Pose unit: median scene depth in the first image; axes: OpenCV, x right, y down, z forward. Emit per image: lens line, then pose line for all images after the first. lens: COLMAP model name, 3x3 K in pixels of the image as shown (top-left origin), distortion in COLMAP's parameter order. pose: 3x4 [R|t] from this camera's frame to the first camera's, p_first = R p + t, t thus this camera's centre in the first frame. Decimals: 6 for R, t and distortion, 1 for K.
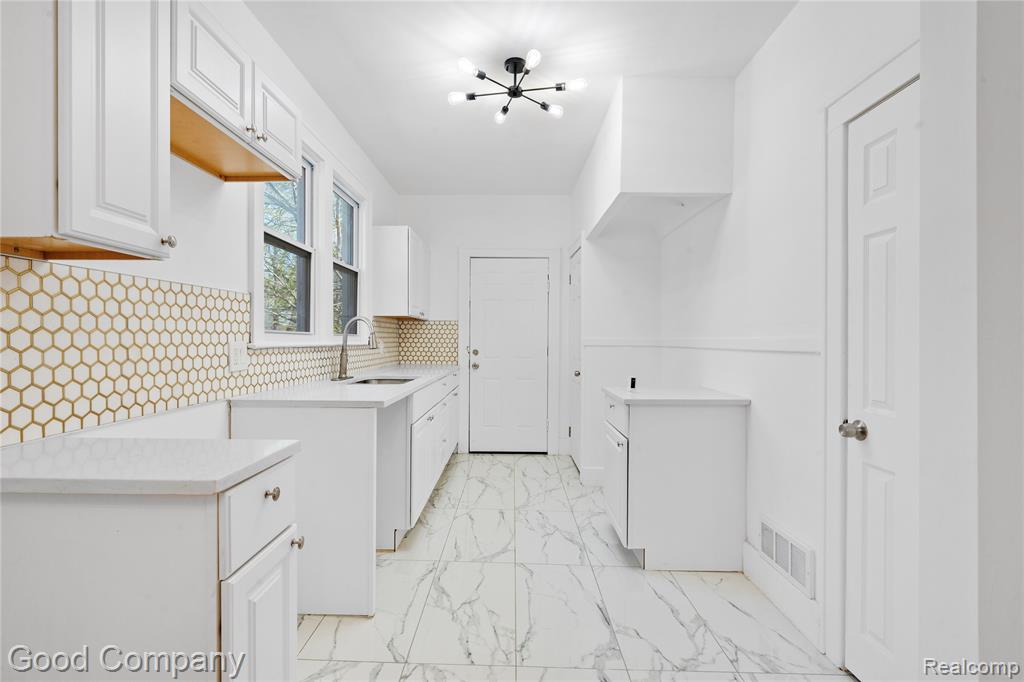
lens RADIAL K [[479.6, 0, 511.9], [0, 479.6, 336.6], [0, 0, 1]] dist [-0.001243, 0.000131]
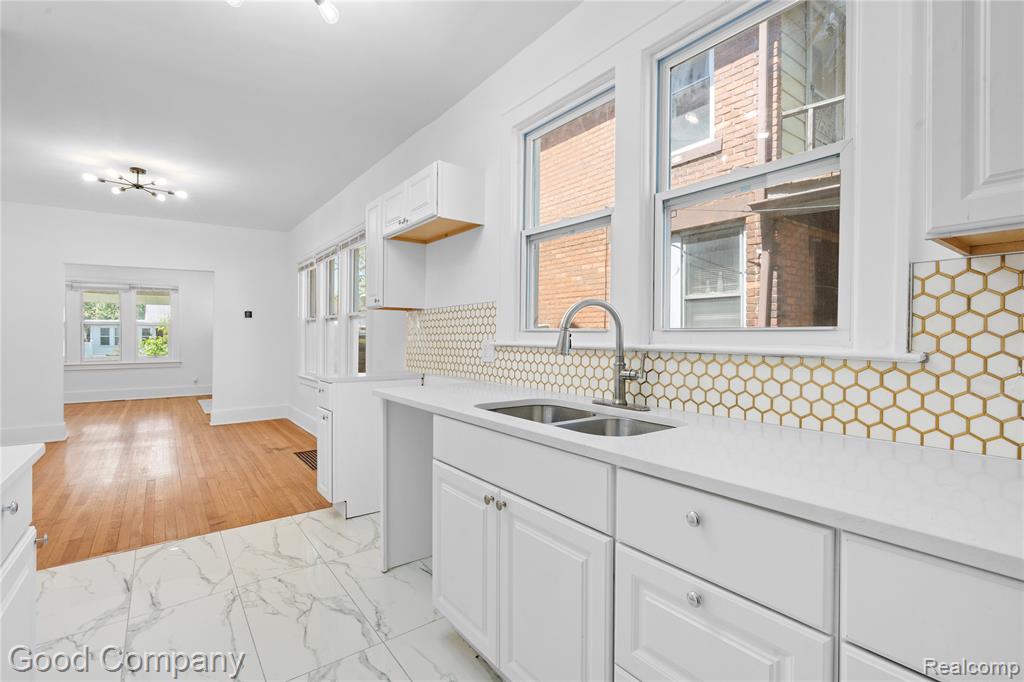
lens RADIAL K [[479.6, 0, 511.9], [0, 479.6, 336.6], [0, 0, 1]] dist [-0.001243, 0.000131]
pose [[-0.801484, -0.004953, -0.597995, 0.152928], [-0.005574, 0.999984, -0.000811, 0.002486], [0.597990, 0.002683, -0.801499, 1.992358]]
